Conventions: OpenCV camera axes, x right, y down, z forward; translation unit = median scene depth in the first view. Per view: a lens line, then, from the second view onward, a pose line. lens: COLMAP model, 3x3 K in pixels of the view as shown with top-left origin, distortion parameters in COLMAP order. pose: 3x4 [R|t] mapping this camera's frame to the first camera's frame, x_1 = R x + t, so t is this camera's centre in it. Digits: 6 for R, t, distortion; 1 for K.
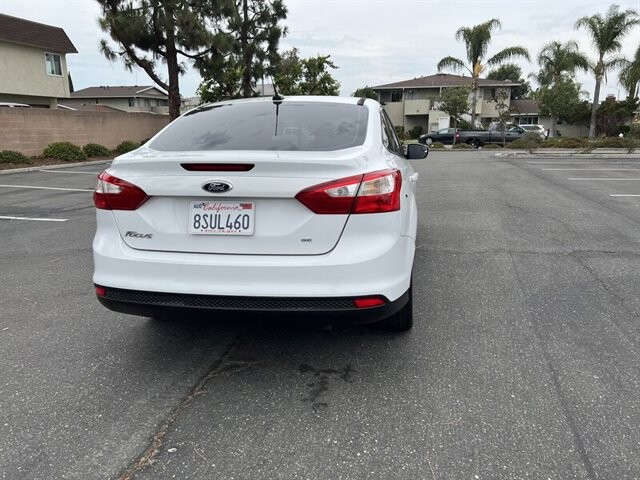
lens RADIAL K [[484.2, 0, 322.6], [0, 484.2, 240.4], [0, 0, 1]] dist [0.036045, -0.032166]
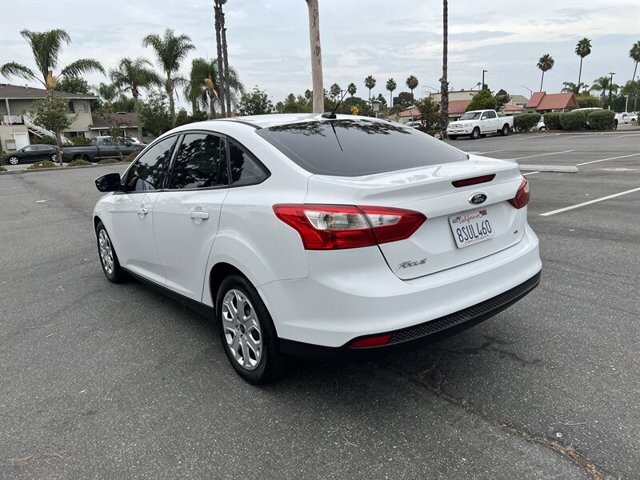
lens RADIAL K [[484.2, 0, 328.2], [0, 484.2, 232.6], [0, 0, 1]] dist [0.036045, -0.032166]
pose [[0.665435, -0.183939, 0.723438, -0.516037], [0.212775, 0.975697, 0.052363, -0.068663], [-0.715488, 0.119086, 0.688400, 0.211746]]
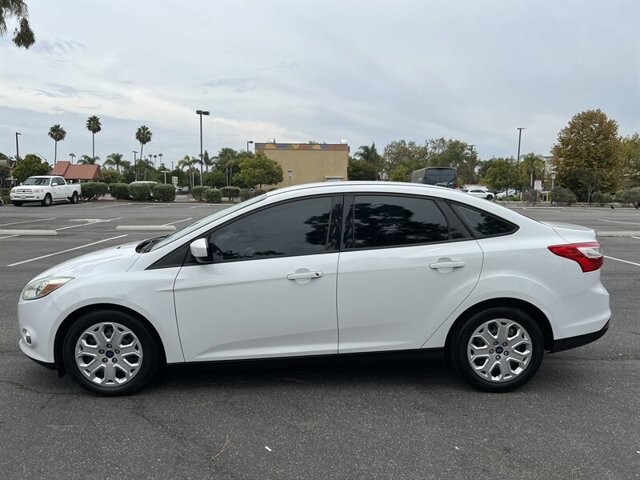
lens RADIAL K [[484.2, 0, 315.4], [0, 484.2, 238.7], [0, 0, 1]] dist [0.036045, -0.032166]
pose [[-0.189633, -0.099699, 0.976780, -0.796211], [0.217981, 0.965730, 0.140890, -0.249706], [-0.957352, 0.239637, -0.161401, 0.946799]]
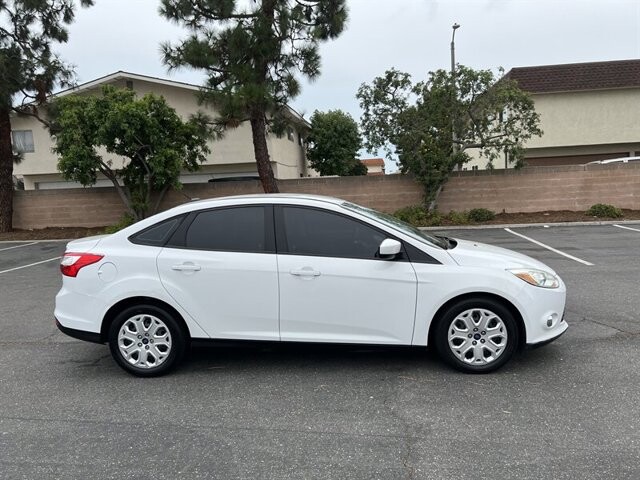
lens RADIAL K [[484.2, 0, 319.4], [0, 484.2, 237.3], [0, 0, 1]] dist [0.036045, -0.032166]
pose [[0.090328, 0.101413, -0.990735, 0.877165], [-0.181718, 0.979780, 0.083724, -0.226913], [0.979193, 0.172472, 0.106930, 0.750258]]
